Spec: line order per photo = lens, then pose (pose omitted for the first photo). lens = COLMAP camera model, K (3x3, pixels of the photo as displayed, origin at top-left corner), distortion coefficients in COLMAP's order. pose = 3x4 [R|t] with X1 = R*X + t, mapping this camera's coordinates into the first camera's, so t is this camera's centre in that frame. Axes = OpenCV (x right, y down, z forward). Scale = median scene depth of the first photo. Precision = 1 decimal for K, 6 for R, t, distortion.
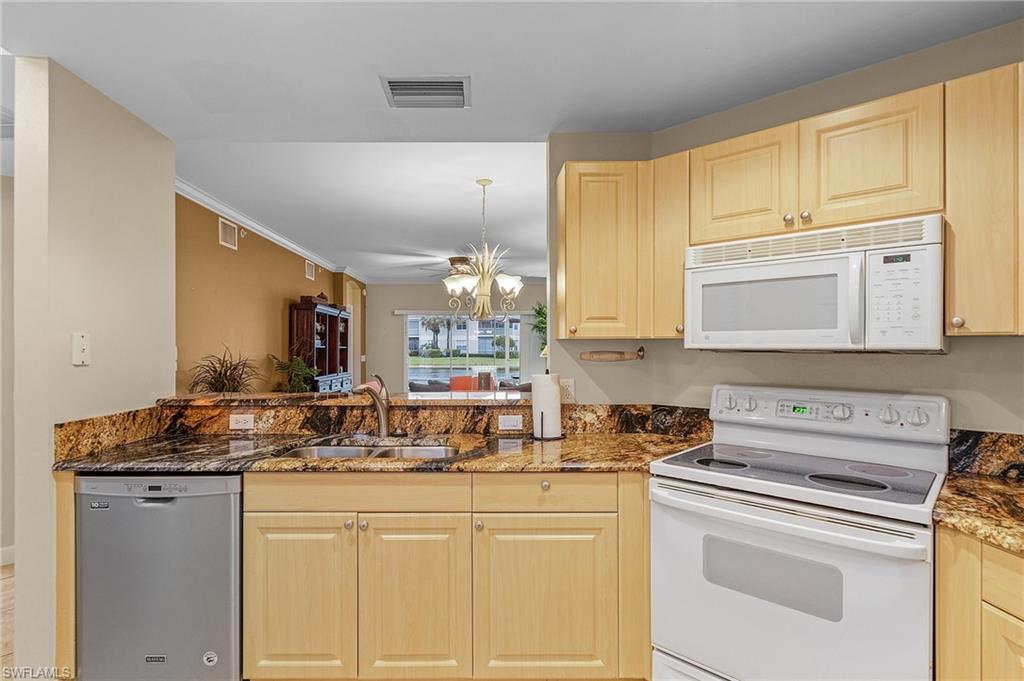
lens RADIAL K [[517.8, 0, 504.3], [0, 517.8, 344.1], [0, 0, 1]] dist [-0.007617, -0.000157]
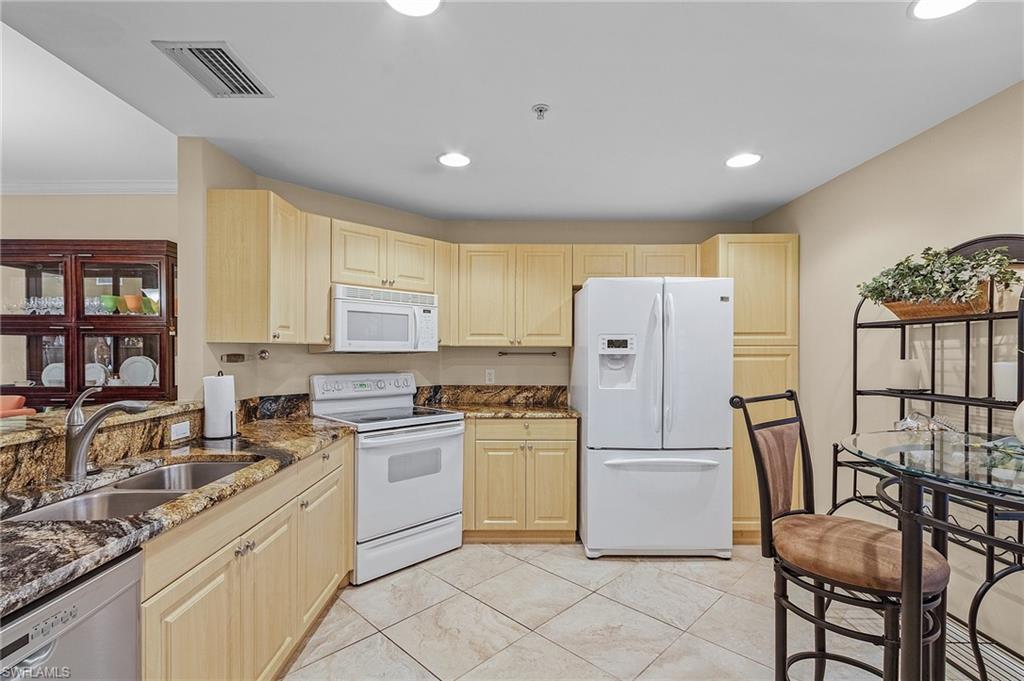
lens RADIAL K [[464.6, 0, 510.2], [0, 464.6, 350.5], [0, 0, 1]] dist [0.002561, -0.002658]
pose [[0.004905, -0.000050, 0.999988, -0.872152], [-0.010066, 0.999949, 0.000100, 0.001106], [-0.999937, -0.010066, 0.004904, 0.426875]]
